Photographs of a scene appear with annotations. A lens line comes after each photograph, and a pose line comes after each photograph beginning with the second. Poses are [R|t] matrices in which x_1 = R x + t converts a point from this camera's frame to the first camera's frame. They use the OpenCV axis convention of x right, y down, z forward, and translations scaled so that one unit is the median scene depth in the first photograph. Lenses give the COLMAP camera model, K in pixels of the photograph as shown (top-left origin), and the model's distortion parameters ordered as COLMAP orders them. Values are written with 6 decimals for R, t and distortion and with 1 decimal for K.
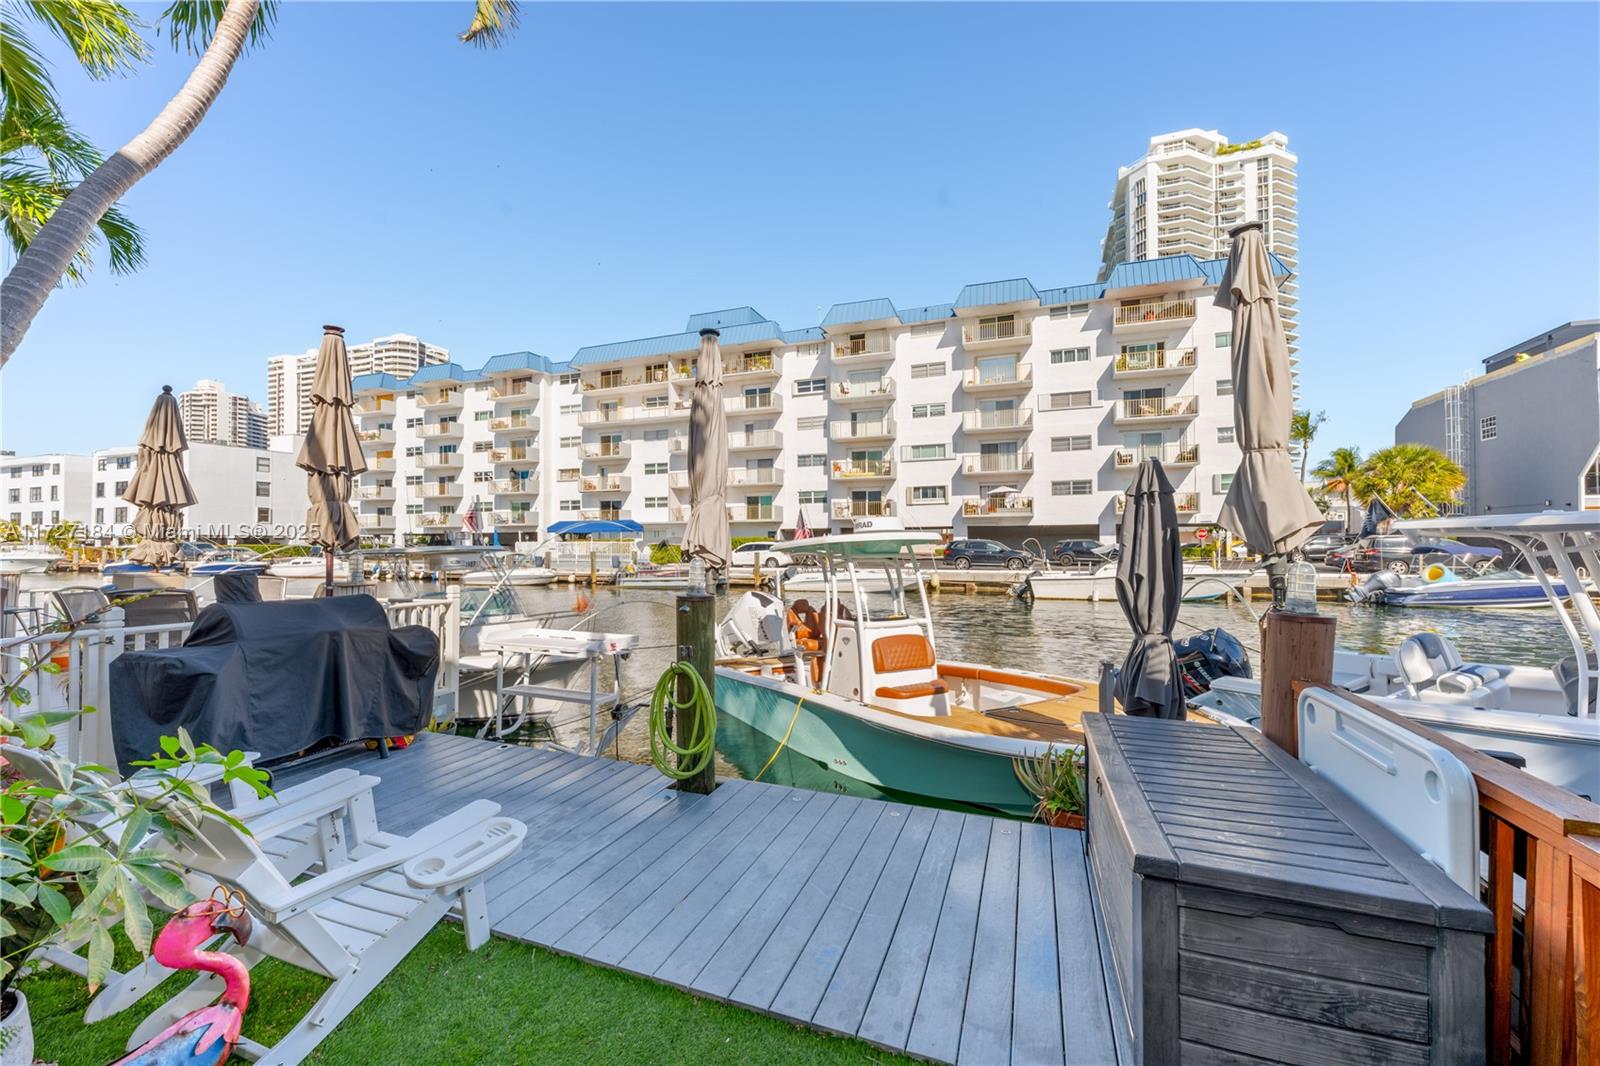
lens RADIAL K [[631.7, 0, 798.7], [0, 631.7, 537.9], [0, 0, 1]] dist [-0.003671, 0.001049]
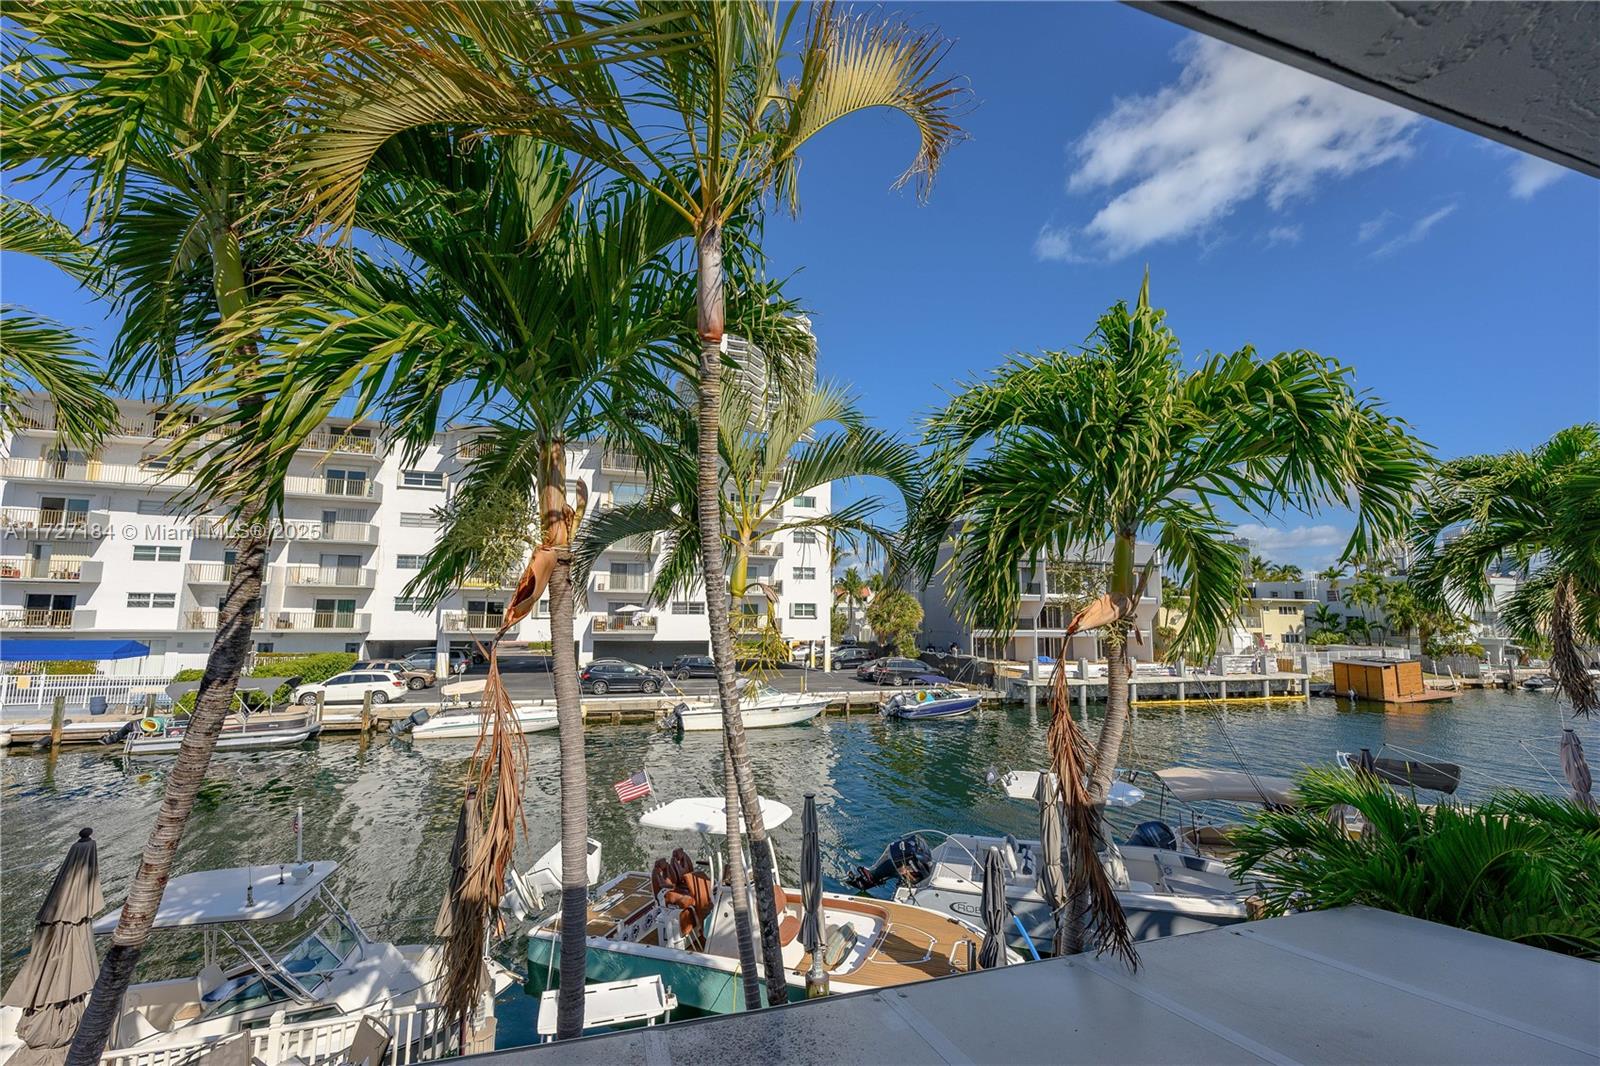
lens RADIAL K [[631.7, 0, 802.9], [0, 631.7, 543.3], [0, 0, 1]] dist [-0.003671, 0.001049]
pose [[0.782928, 0.080365, 0.616899, -0.111718], [-0.020479, 0.994413, -0.103554, -0.075078], [-0.621775, 0.068442, 0.780200, -0.029679]]
